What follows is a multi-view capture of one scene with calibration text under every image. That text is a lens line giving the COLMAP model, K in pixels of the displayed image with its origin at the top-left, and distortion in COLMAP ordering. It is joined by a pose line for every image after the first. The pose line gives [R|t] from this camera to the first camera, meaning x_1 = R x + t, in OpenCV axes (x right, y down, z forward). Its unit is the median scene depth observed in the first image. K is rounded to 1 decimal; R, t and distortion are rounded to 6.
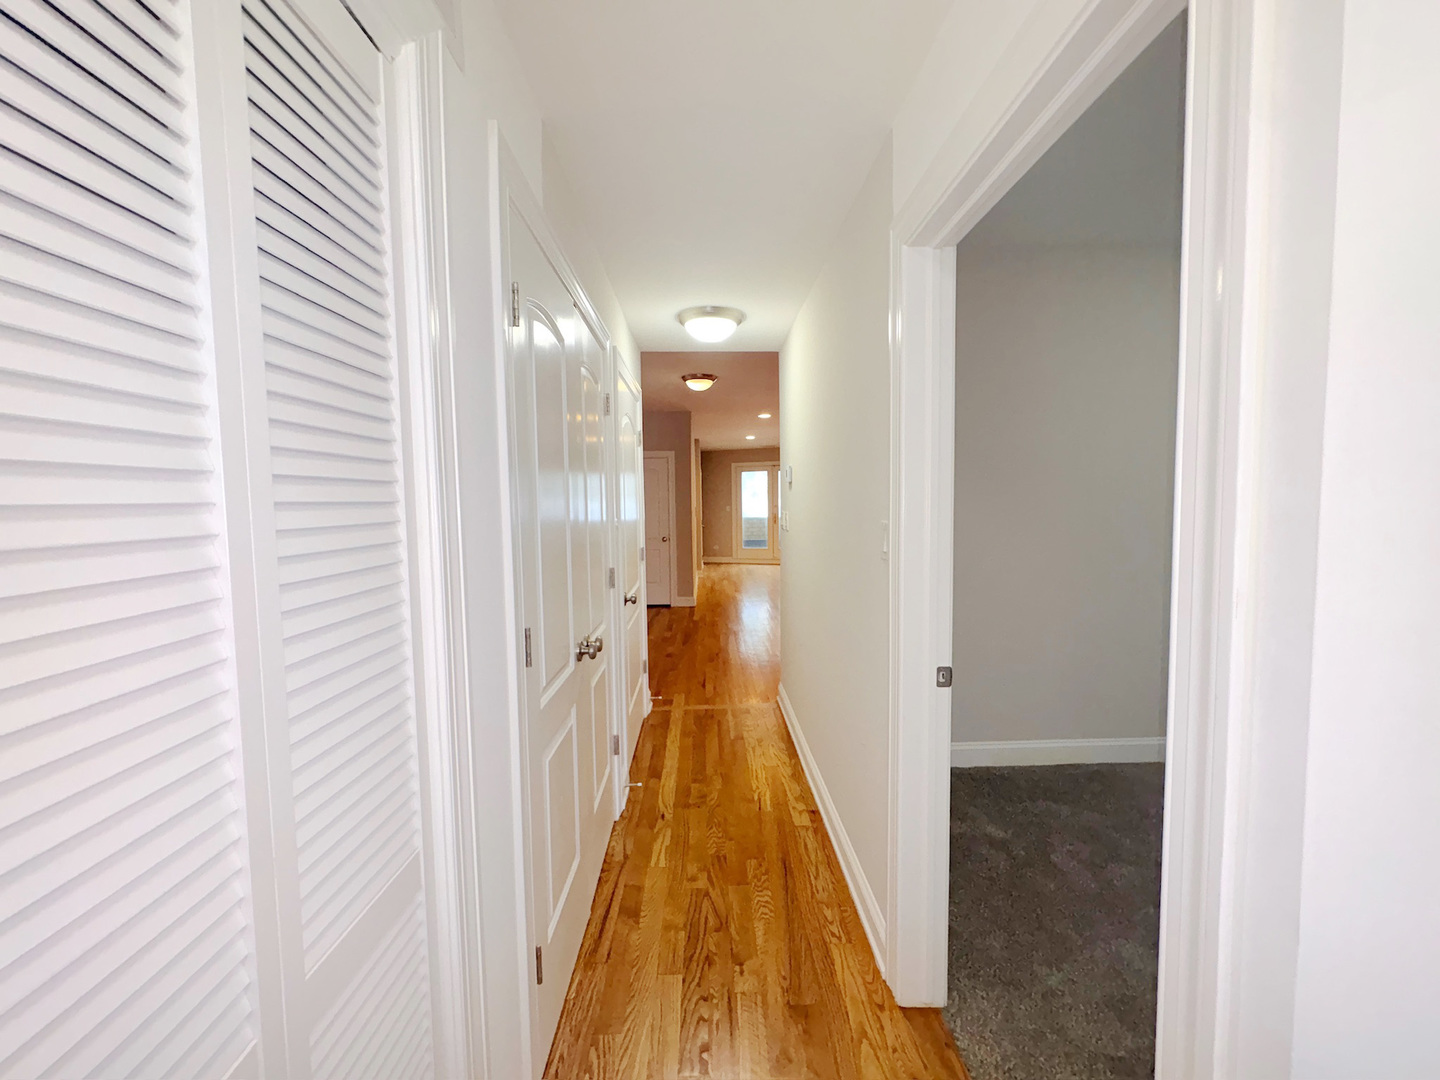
lens RADIAL K [[573.1, 0, 720.0], [0, 573.1, 540.0], [0, 0, 1]] dist [0.000515, 0.000126]
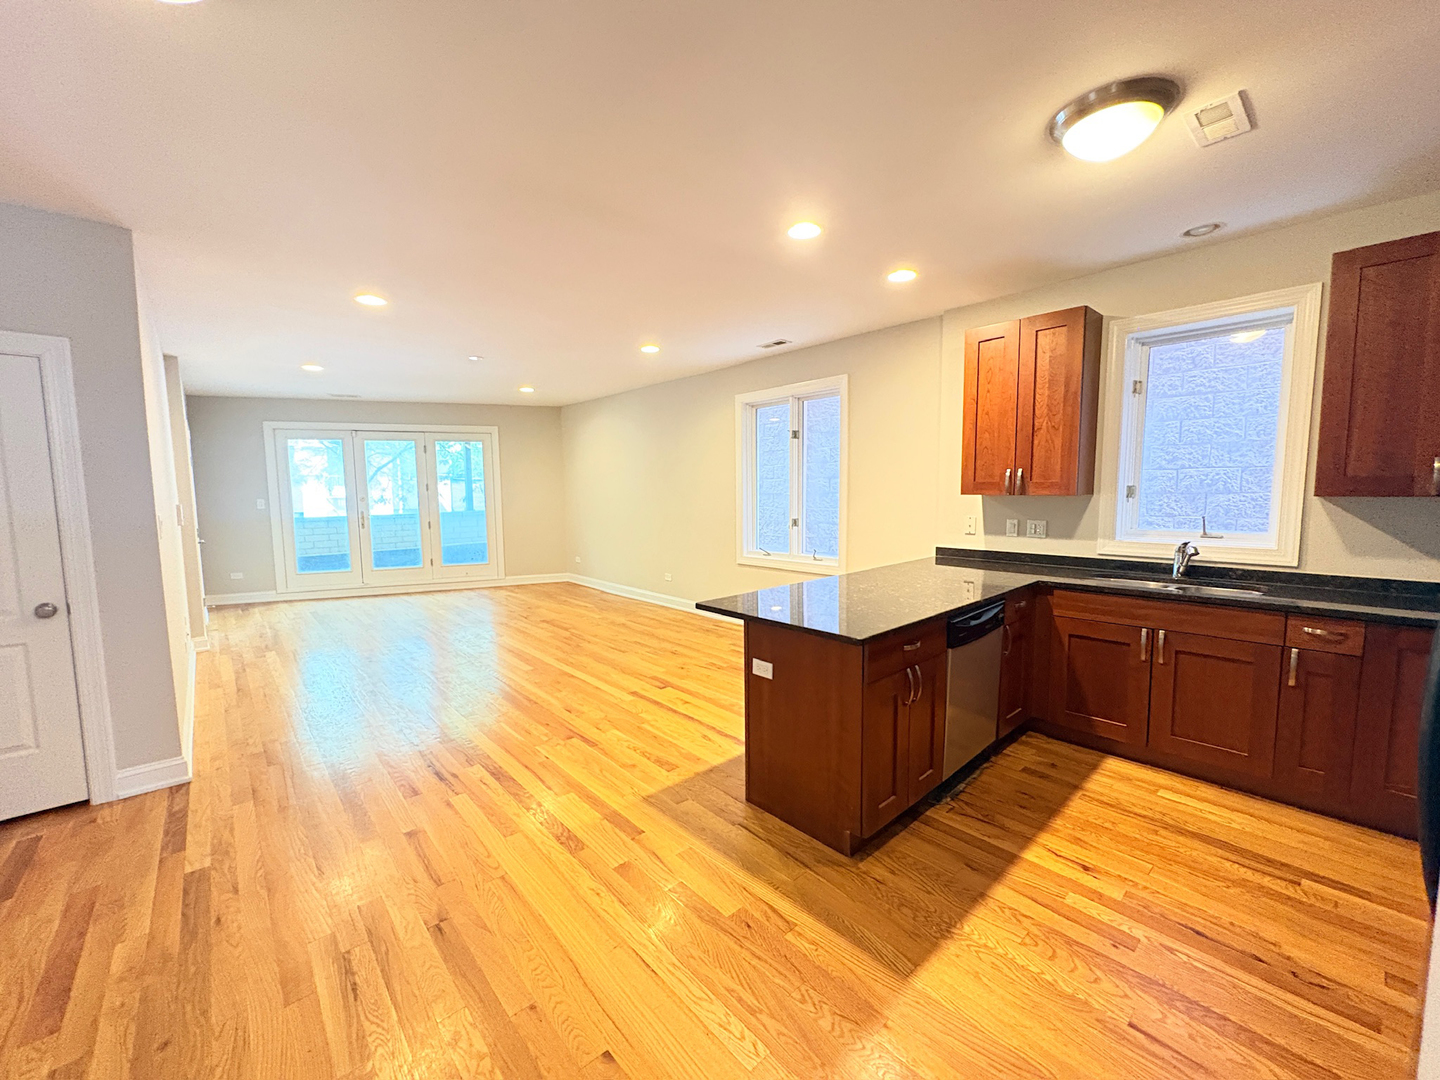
lens RADIAL K [[573.1, 0, 720.0], [0, 573.1, 540.0], [0, 0, 1]] dist [0.000515, 0.000126]
pose [[0.760923, -0.054335, 0.646563, -0.011077], [0.041529, 0.998523, 0.035037, -0.027995], [-0.647511, 0.000191, 0.762056, 0.387399]]
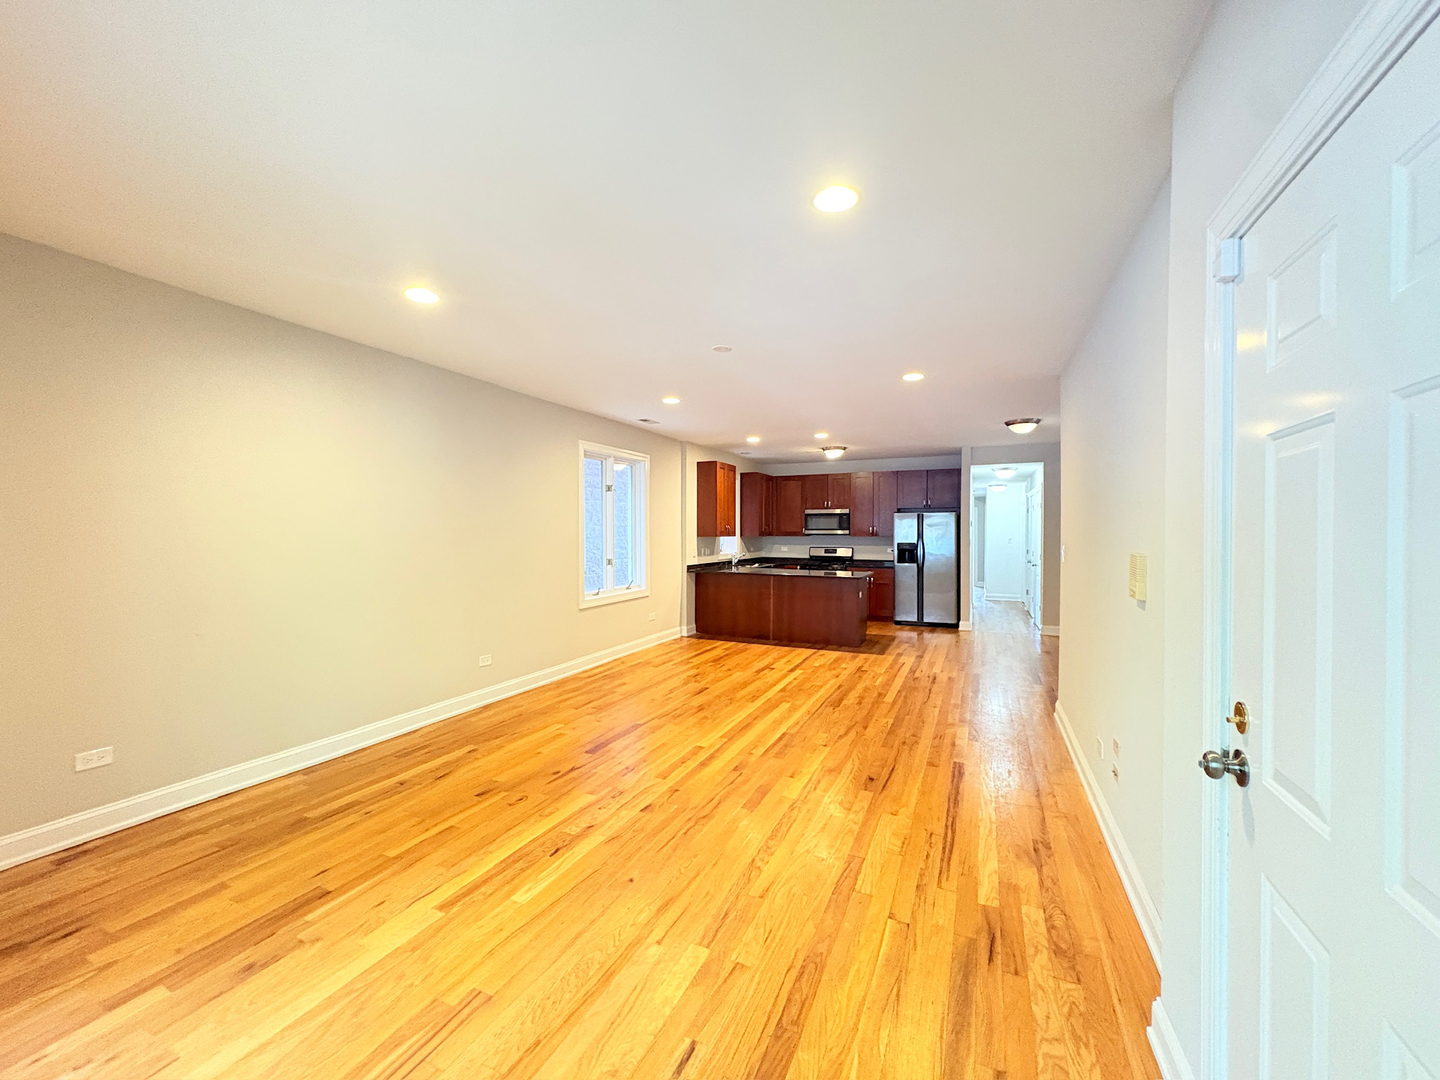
lens RADIAL K [[573.1, 0, 720.0], [0, 573.1, 540.0], [0, 0, 1]] dist [0.000515, 0.000126]
pose [[-0.900364, 0.007470, 0.435074, 0.005574], [0.037814, 0.997413, 0.061129, -0.081228], [-0.433492, 0.071490, -0.898317, 1.270257]]
